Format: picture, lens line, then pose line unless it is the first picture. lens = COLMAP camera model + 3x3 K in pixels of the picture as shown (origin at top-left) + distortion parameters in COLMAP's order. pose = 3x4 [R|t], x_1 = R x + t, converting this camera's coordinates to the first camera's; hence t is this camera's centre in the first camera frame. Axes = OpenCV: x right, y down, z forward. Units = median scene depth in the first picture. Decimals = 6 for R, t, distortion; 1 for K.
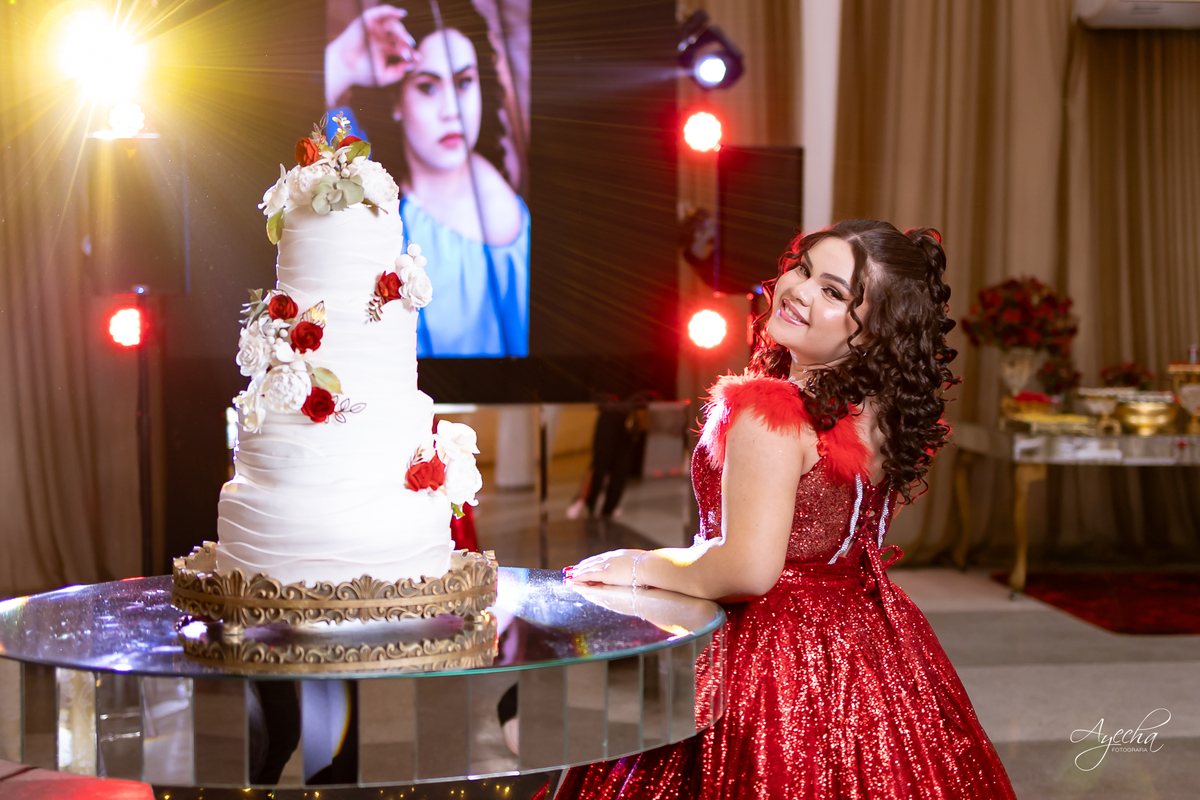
lens RADIAL K [[1906.2, 0, 600.0], [0, 1906.2, 400.0], [0, 0, 1]] dist [0.150089, -0.110577]
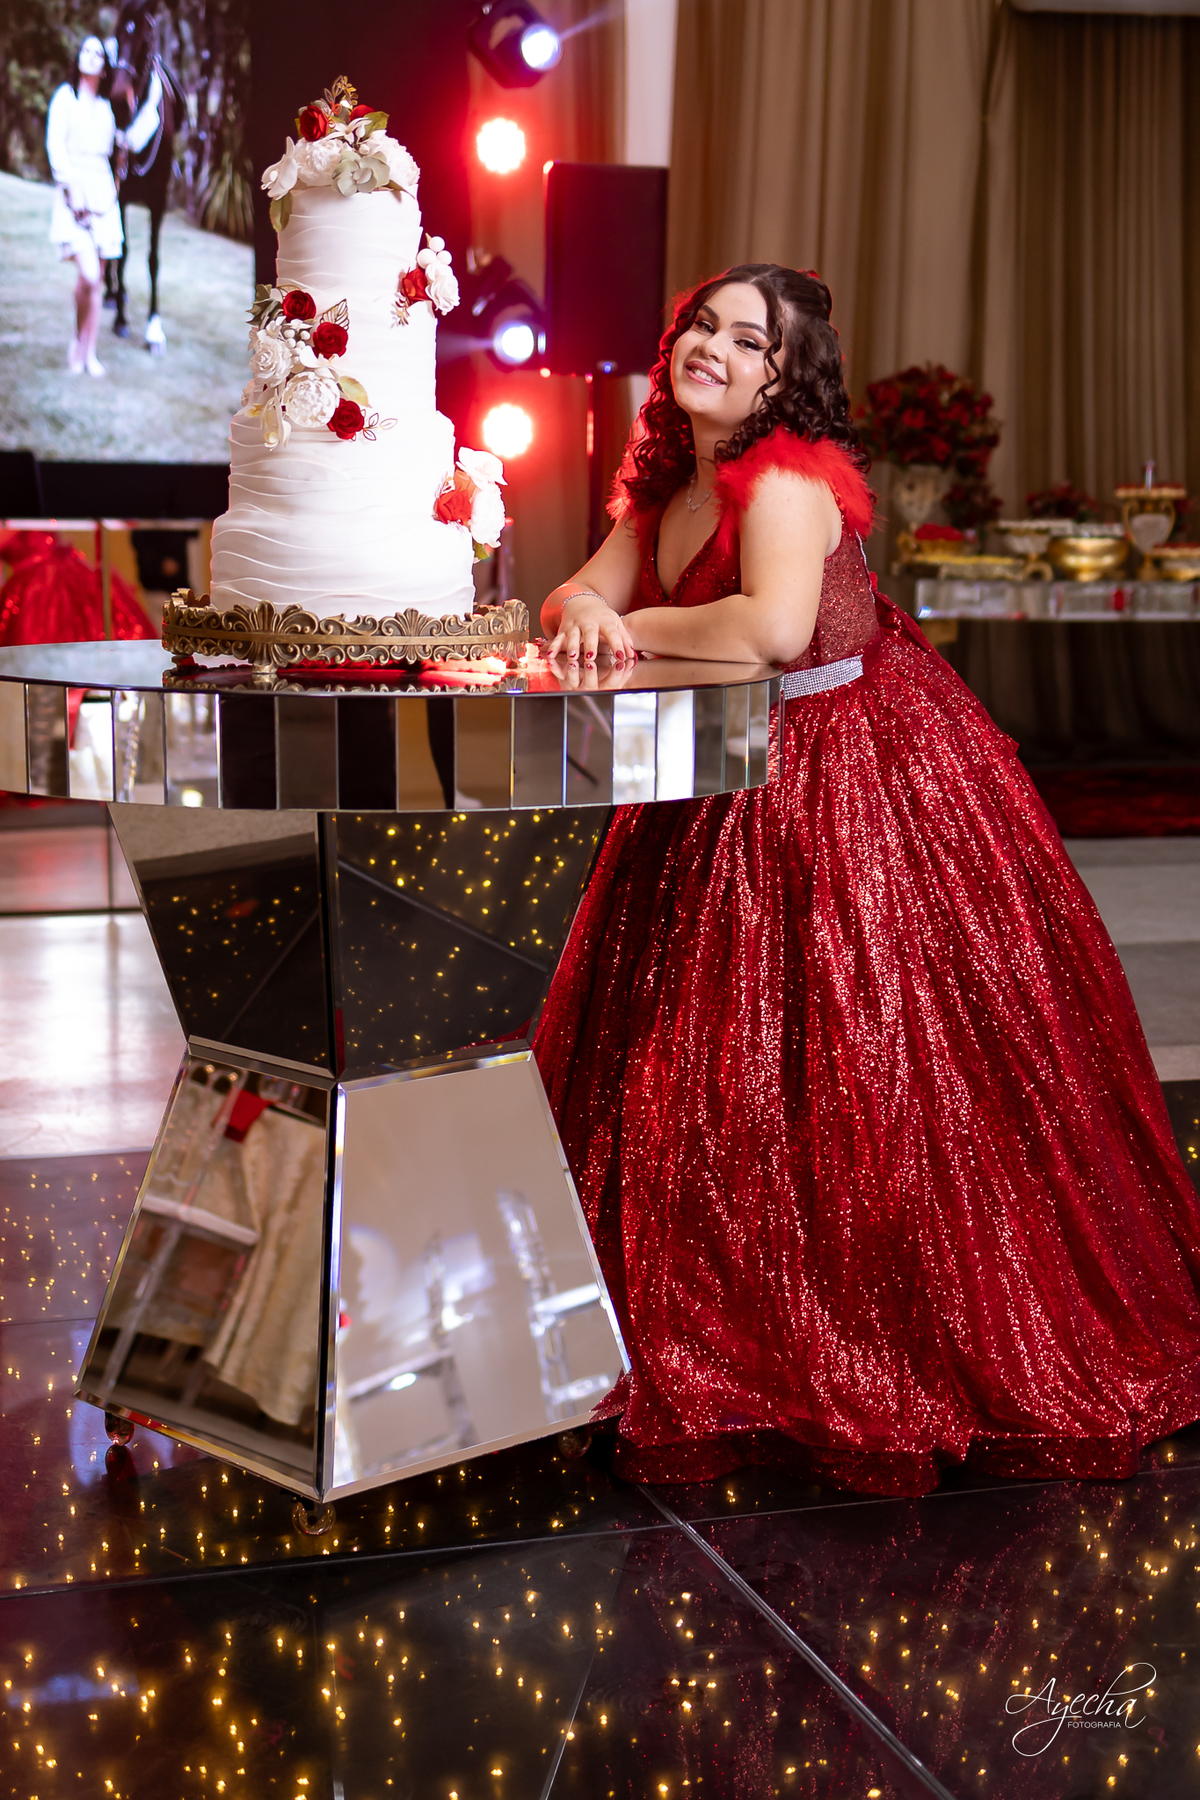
lens RADIAL K [[2859.3, 0, 600.0], [0, 2859.3, 900.0], [0, 0, 1]] dist [0.150089, -0.110577]
pose [[0.991341, -0.009022, 0.131002, -0.198021], [-0.005577, 0.993844, 0.110646, 0.072634], [-0.131194, -0.110419, 0.985188, -0.334198]]
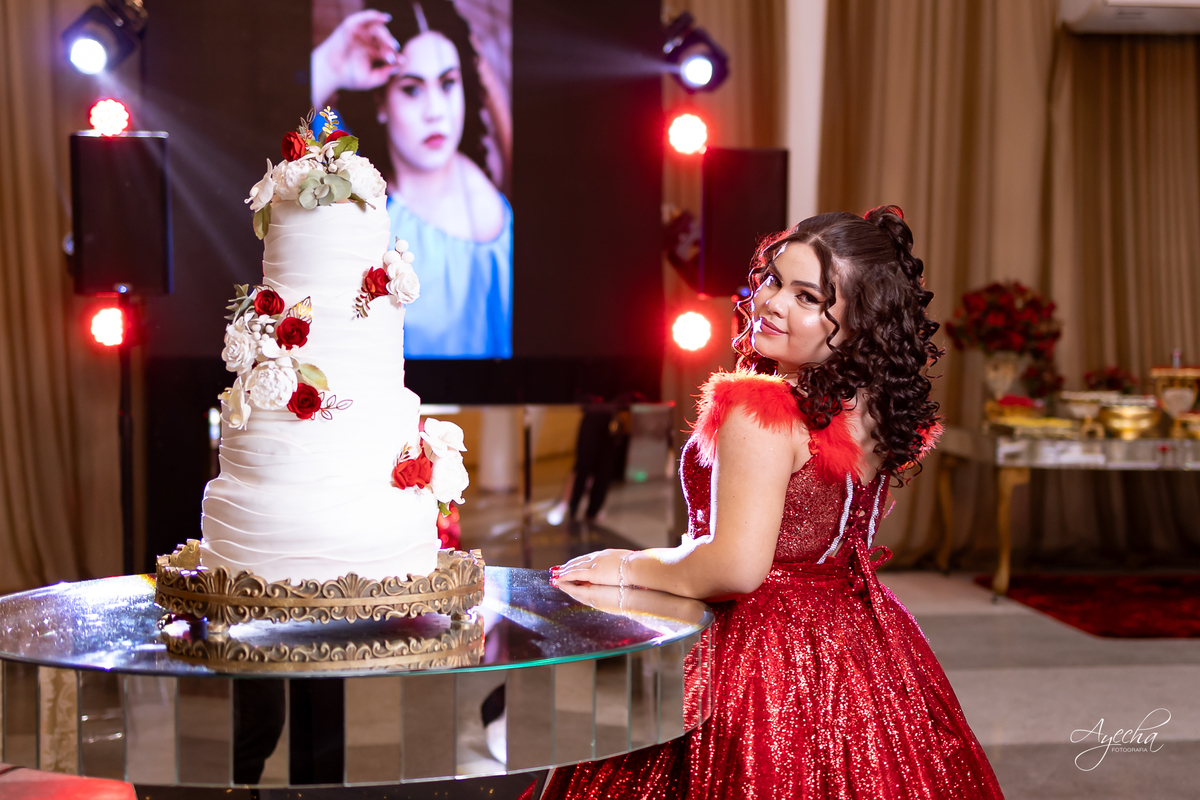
lens RADIAL K [[1906.2, 0, 600.0], [0, 1906.2, 400.0], [0, 0, 1]] dist [0.150089, -0.110577]
pose [[0.999950, 0.004068, 0.009140, -0.003043], [-0.004052, 0.999990, -0.001709, 0.002769], [-0.009147, 0.001672, 0.999957, 0.006800]]
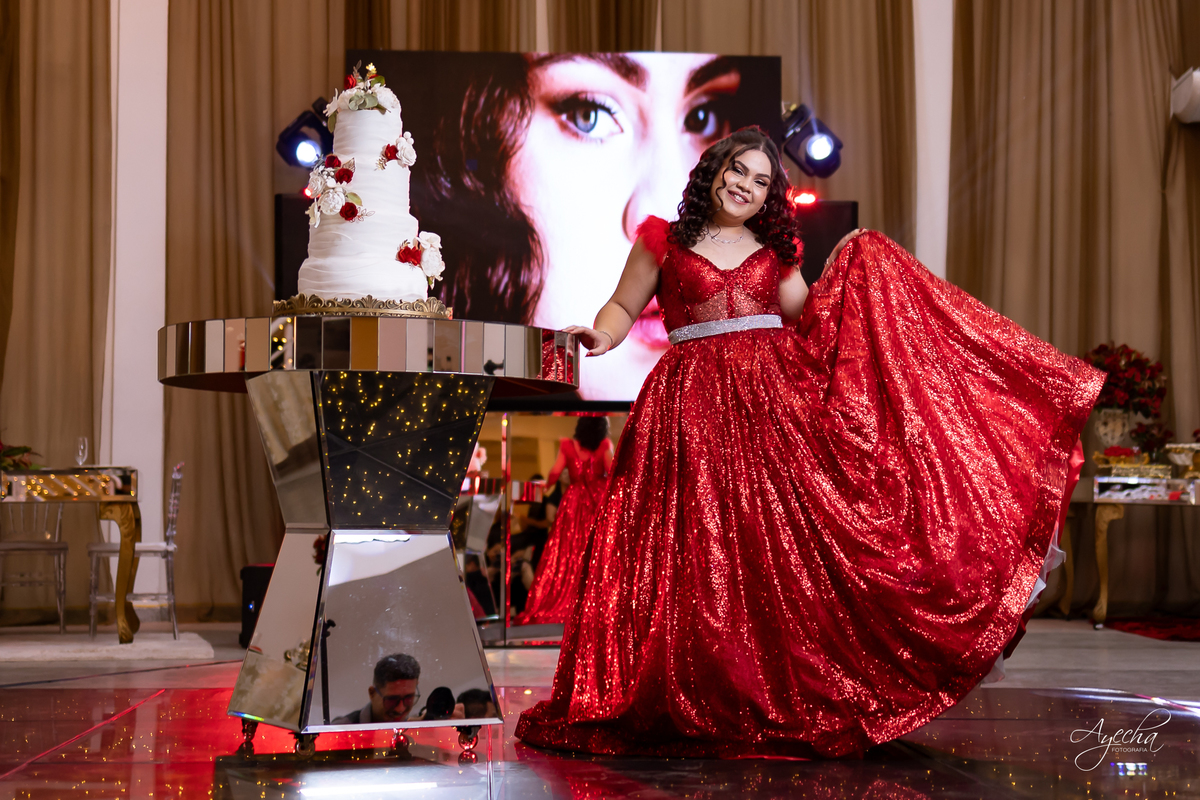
lens RADIAL K [[2102.0, 0, 599.1], [0, 2102.0, 366.7], [0, 0, 1]] dist [0.144519, -0.097124]
pose [[0.992190, -0.002966, -0.124703, 0.333374], [-0.011080, 0.993670, -0.111791, 0.362386], [0.124245, 0.112300, 0.985876, -0.928202]]
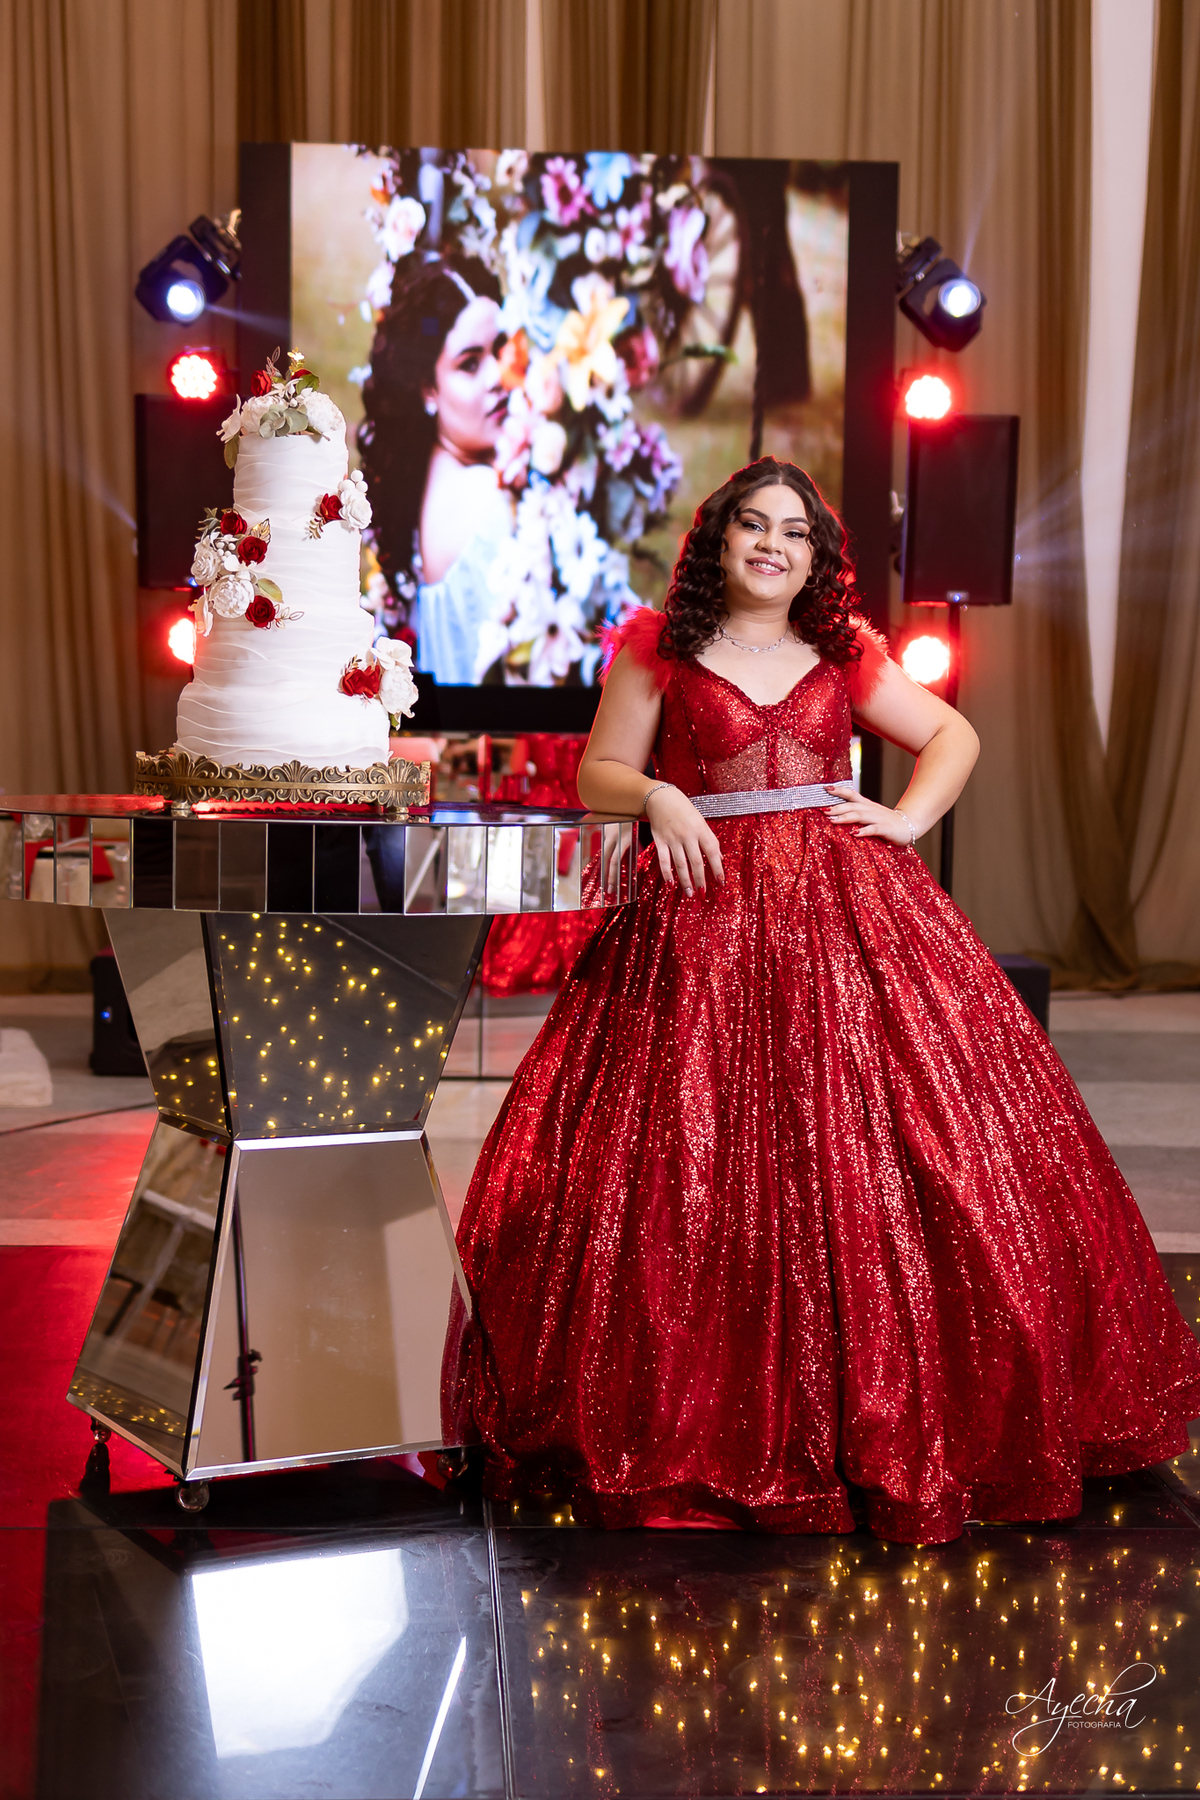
lens RADIAL K [[2859.3, 0, 600.0], [0, 2859.3, 900.0], [0, 0, 1]] dist [0.150089, -0.110577]
pose [[0.992837, 0.028946, -0.115920, 0.237463], [-0.025694, 0.999236, 0.029453, 0.111258], [0.116684, -0.026264, 0.992822, -0.615254]]
